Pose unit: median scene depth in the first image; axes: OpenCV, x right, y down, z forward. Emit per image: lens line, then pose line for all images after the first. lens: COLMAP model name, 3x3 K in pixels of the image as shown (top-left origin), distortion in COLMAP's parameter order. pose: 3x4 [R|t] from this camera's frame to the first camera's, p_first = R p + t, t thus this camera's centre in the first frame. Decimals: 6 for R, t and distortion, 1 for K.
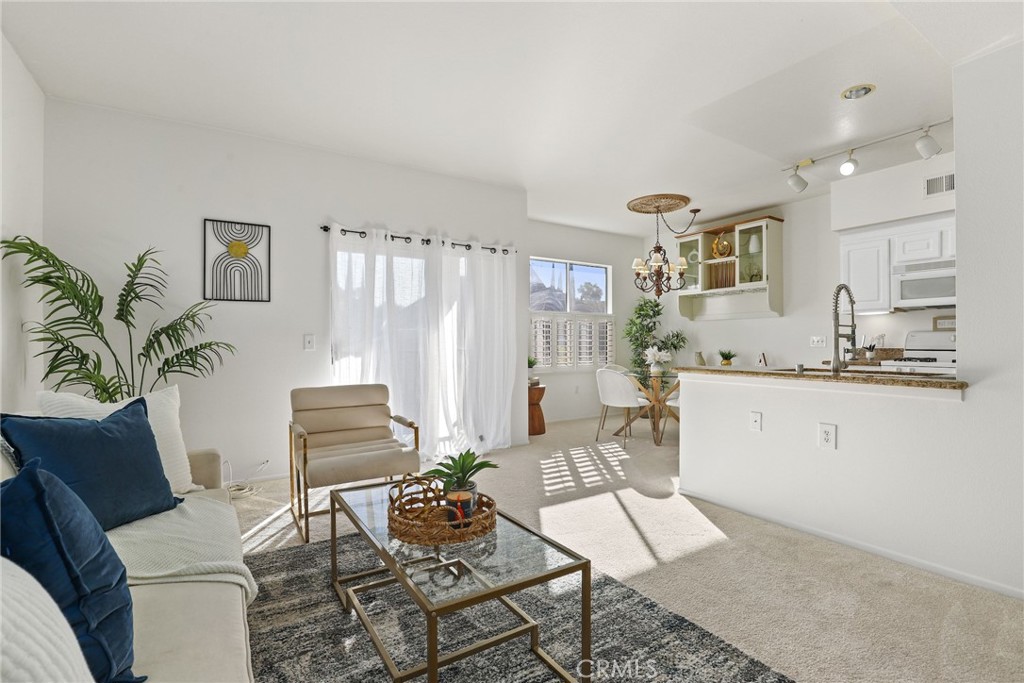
lens RADIAL K [[470.8, 0, 512.9], [0, 470.8, 345.8], [0, 0, 1]] dist [-0.025602, -0.000386]
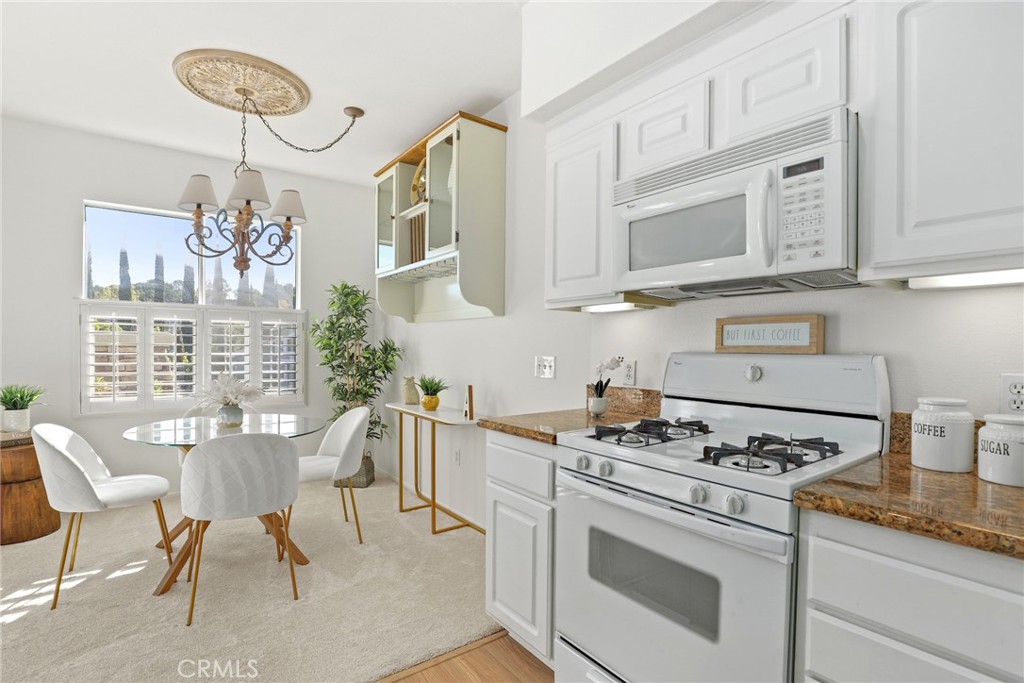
lens RADIAL K [[491.1, 0, 510.4], [0, 491.1, 353.5], [0, 0, 1]] dist [-0.018785, 0.000853]
pose [[0.998214, 0.010689, 0.058768, 0.650362], [-0.010997, 0.999927, 0.004921, -0.028706], [-0.058711, -0.005559, 0.998260, 0.539722]]
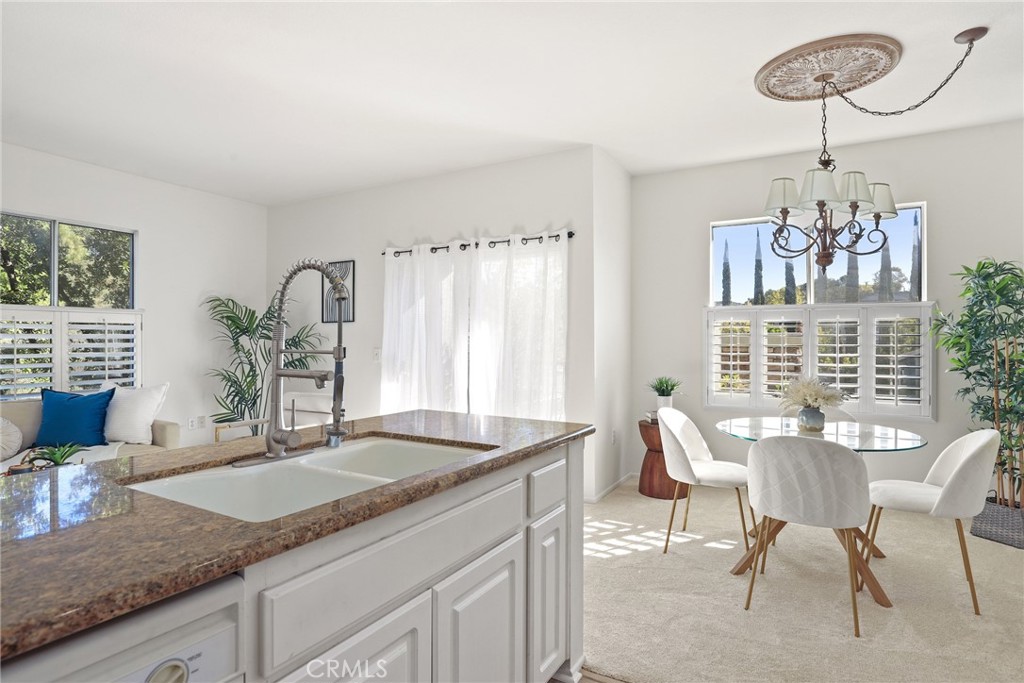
lens RADIAL K [[551.6, 0, 512.0], [0, 551.6, 341.5], [0, 0, 1]] dist [-0.017987, 0.000168]
pose [[0.454743, 0.000802, -0.890622, 0.756625], [-0.011559, 0.999921, -0.005001, -0.029600], [0.890548, 0.012569, 0.454717, 0.549642]]
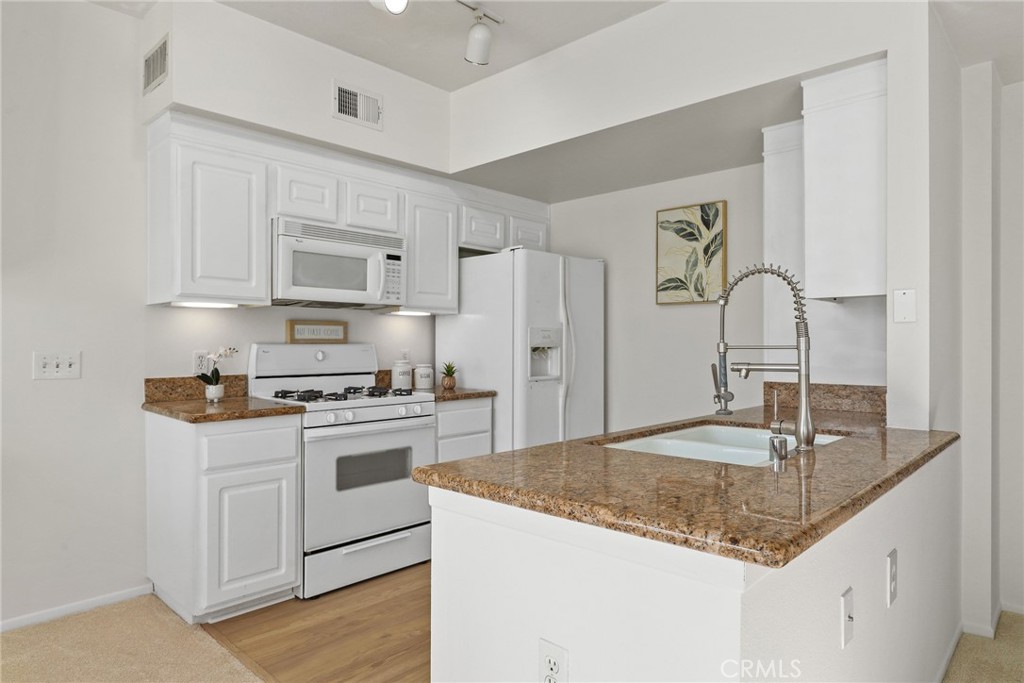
lens RADIAL K [[622.5, 0, 513.7], [0, 622.5, 334.3], [0, 0, 1]] dist [-0.004282, -0.000644]
pose [[-0.235946, 0.014605, 0.971656, 0.070914], [0.006606, 0.999888, -0.013425, -0.028390], [-0.971744, 0.003251, -0.236017, 0.833584]]
